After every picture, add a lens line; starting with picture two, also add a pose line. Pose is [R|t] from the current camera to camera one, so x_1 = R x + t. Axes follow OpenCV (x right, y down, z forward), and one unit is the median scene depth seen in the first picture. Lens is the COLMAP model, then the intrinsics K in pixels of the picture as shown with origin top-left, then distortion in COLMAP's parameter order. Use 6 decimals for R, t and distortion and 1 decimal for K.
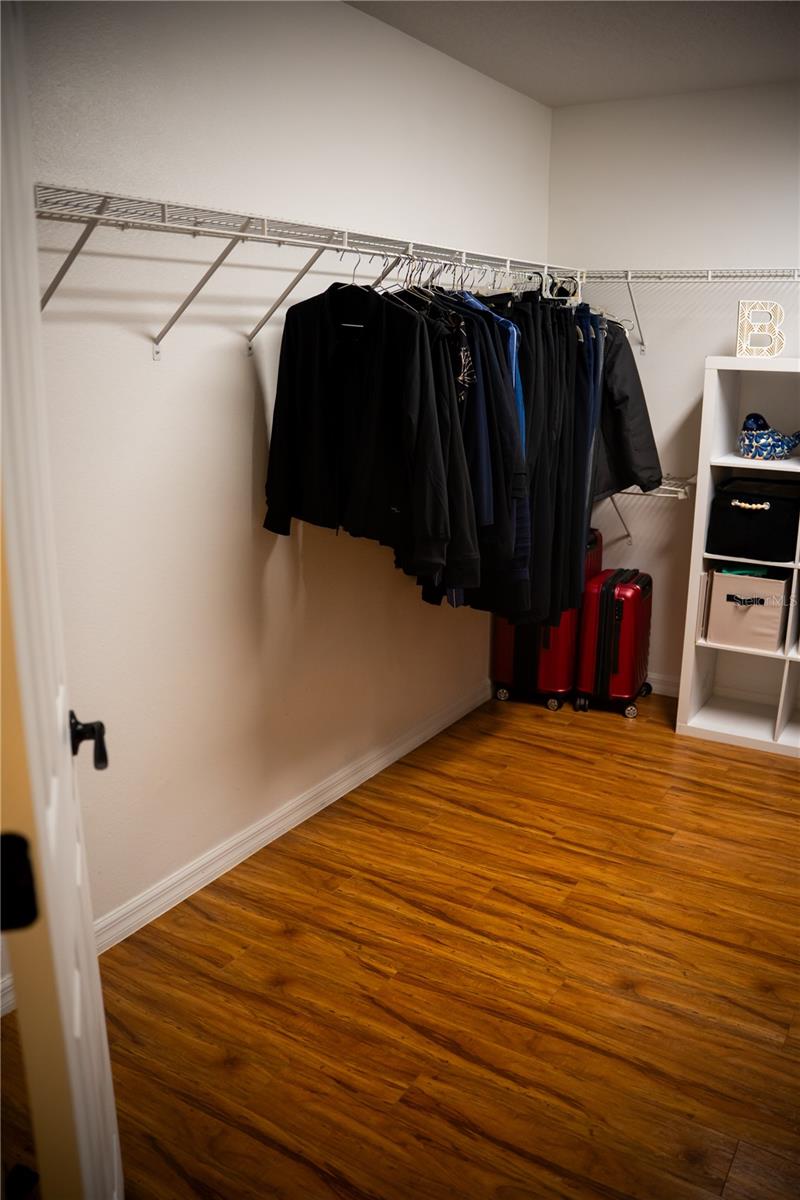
lens RADIAL K [[964.4, 0, 400.0], [0, 964.4, 600.0], [0, 0, 1]] dist [-0.202932, 0.177937]
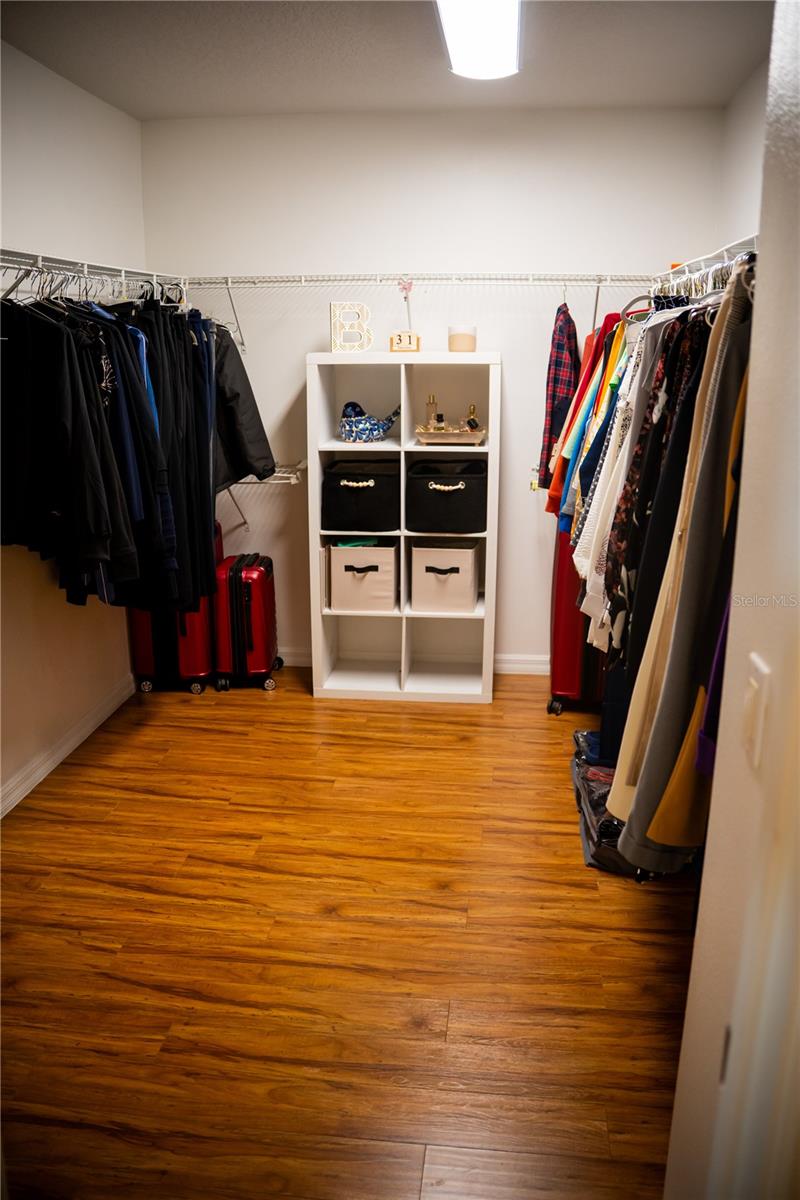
lens RADIAL K [[964.4, 0, 400.0], [0, 964.4, 600.0], [0, 0, 1]] dist [-0.202932, 0.177937]
pose [[0.902406, -0.117481, 0.414561, -0.080275], [0.116939, 0.992778, 0.026789, 0.013372], [-0.414714, 0.024304, 0.909627, -0.067559]]
